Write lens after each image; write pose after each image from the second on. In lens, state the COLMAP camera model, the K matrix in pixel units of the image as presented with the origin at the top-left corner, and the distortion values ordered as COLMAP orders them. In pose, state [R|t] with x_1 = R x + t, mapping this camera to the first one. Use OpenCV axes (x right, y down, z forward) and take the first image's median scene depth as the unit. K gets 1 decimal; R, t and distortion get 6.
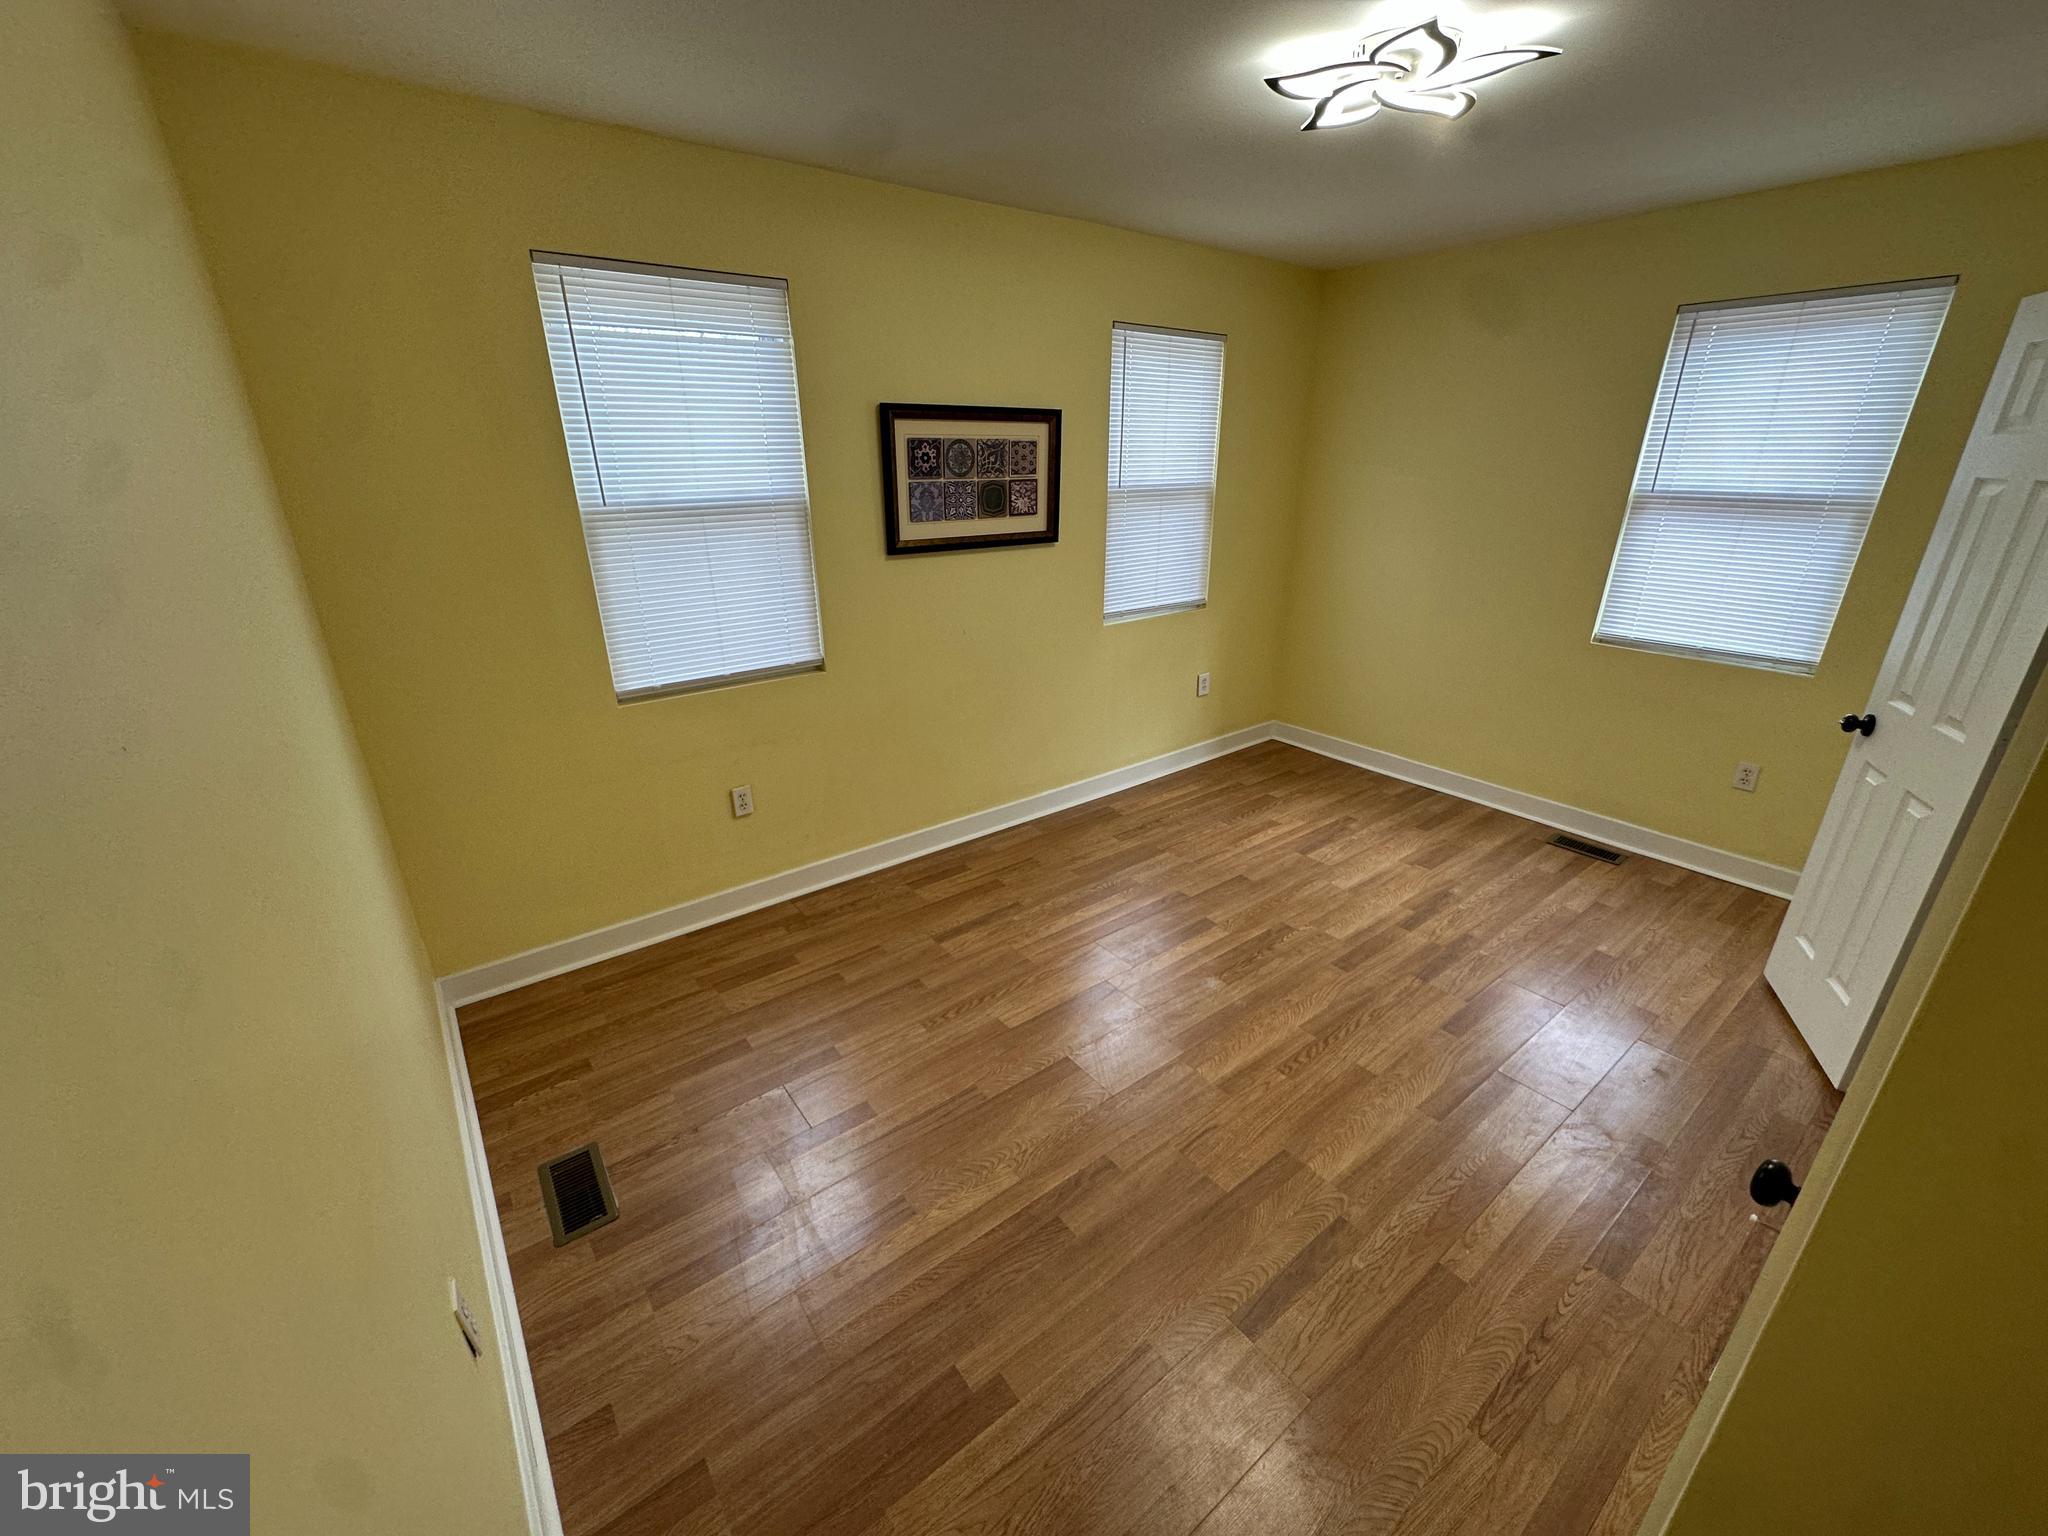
lens RADIAL K [[814.4, 0, 1026.1], [0, 814.4, 767.8], [0, 0, 1]] dist [-0.009777, 0.001863]
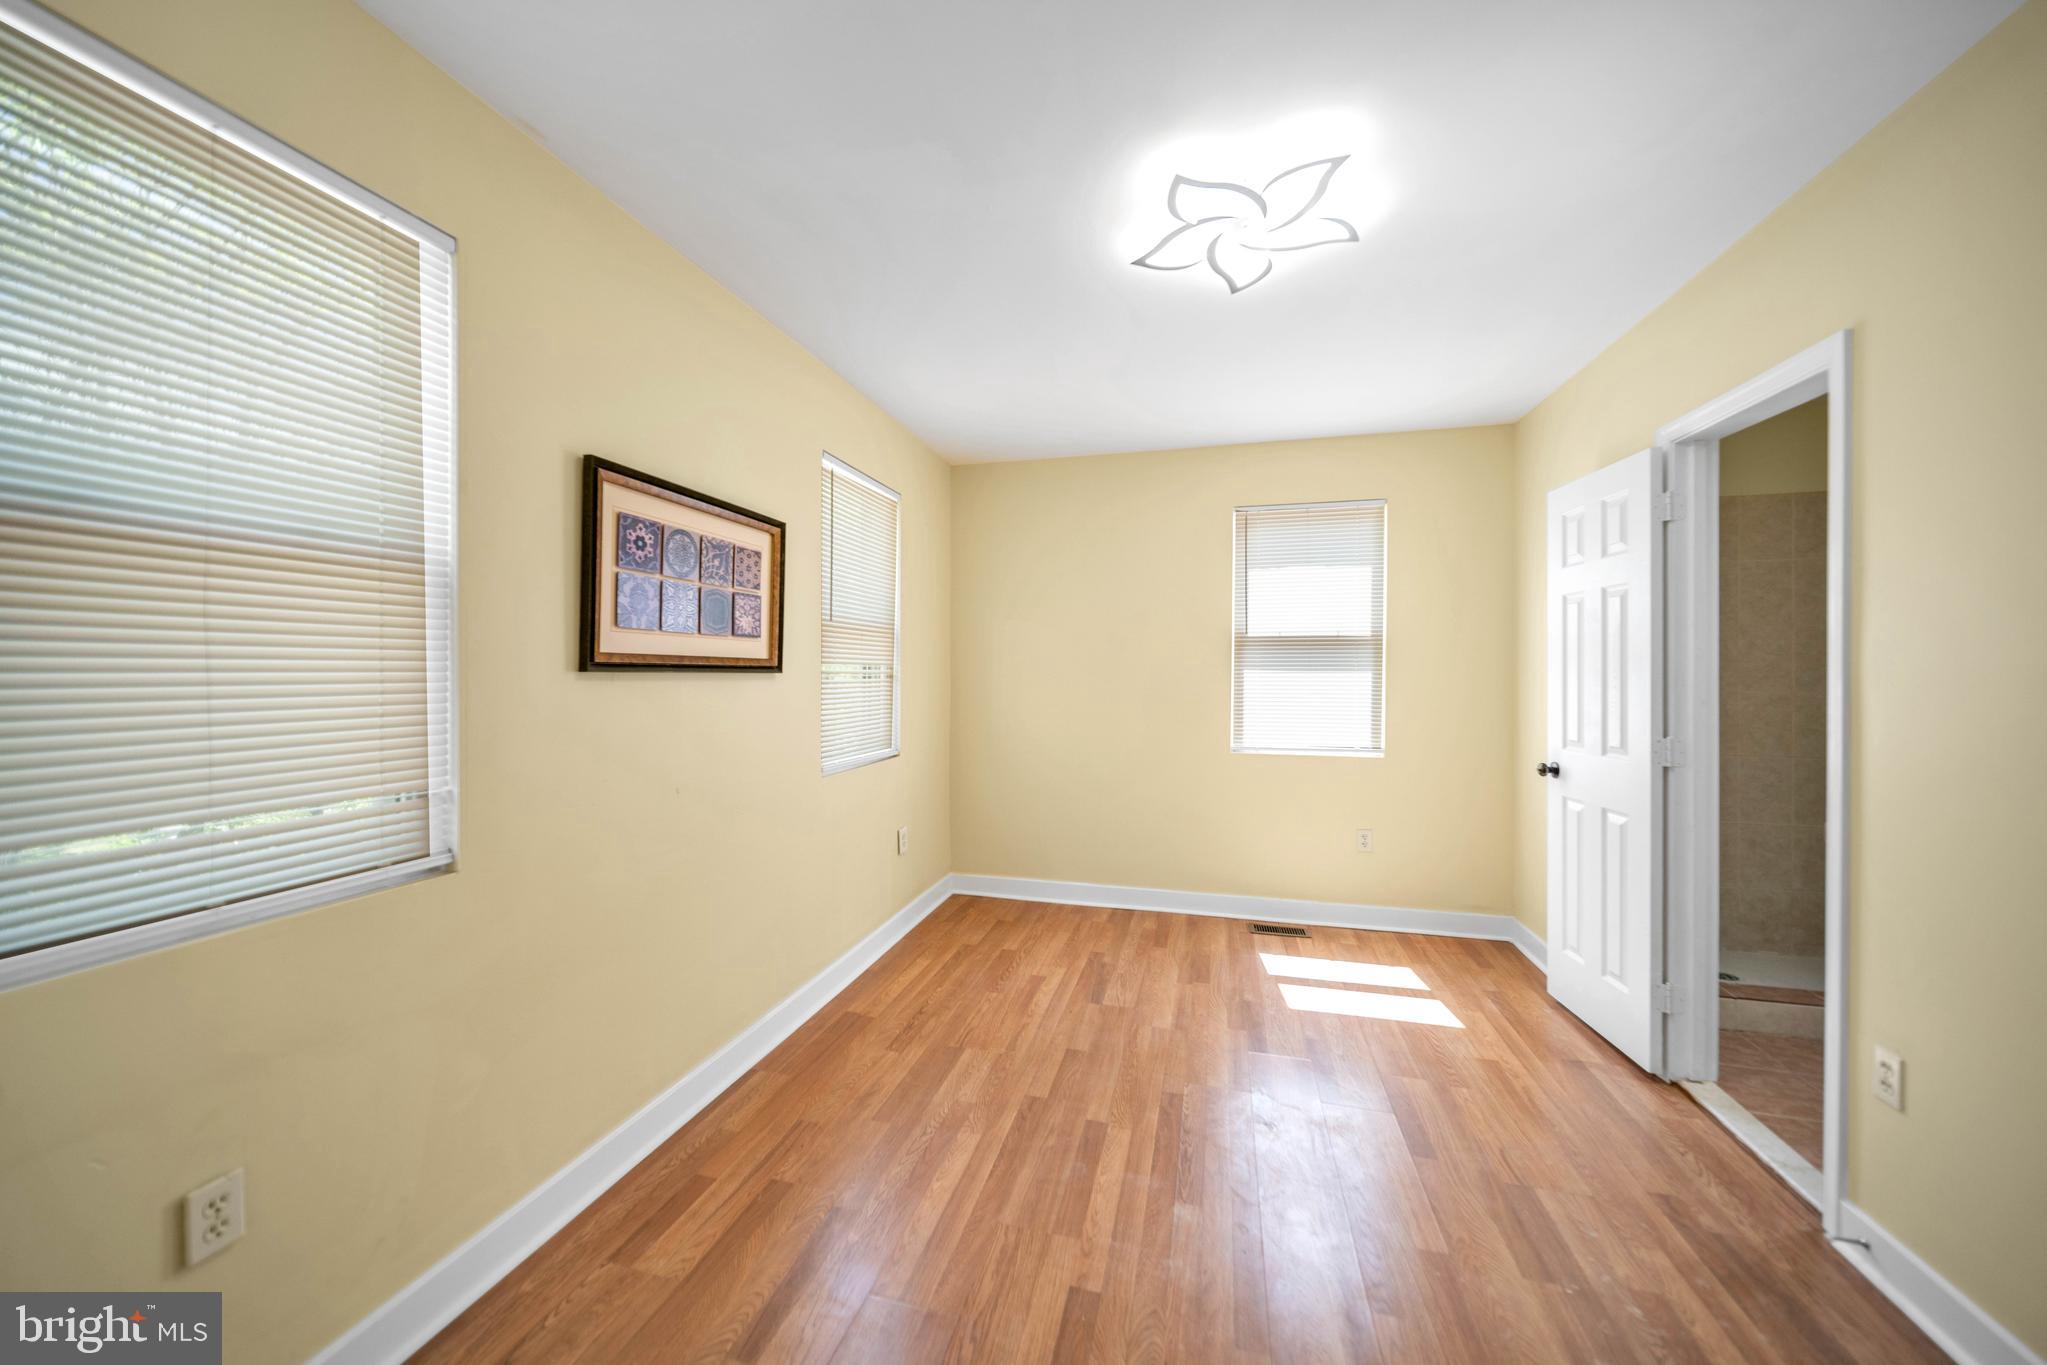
lens RADIAL K [[728.6, 0, 1026.9], [0, 728.6, 670.8], [0, 0, 1]] dist [-0.000386, -0.000866]
pose [[0.795253, 0.004532, 0.606260, -0.240810], [0.214949, 0.932907, -0.288930, -0.022795], [-0.566894, 0.360088, 0.740924, 0.383418]]
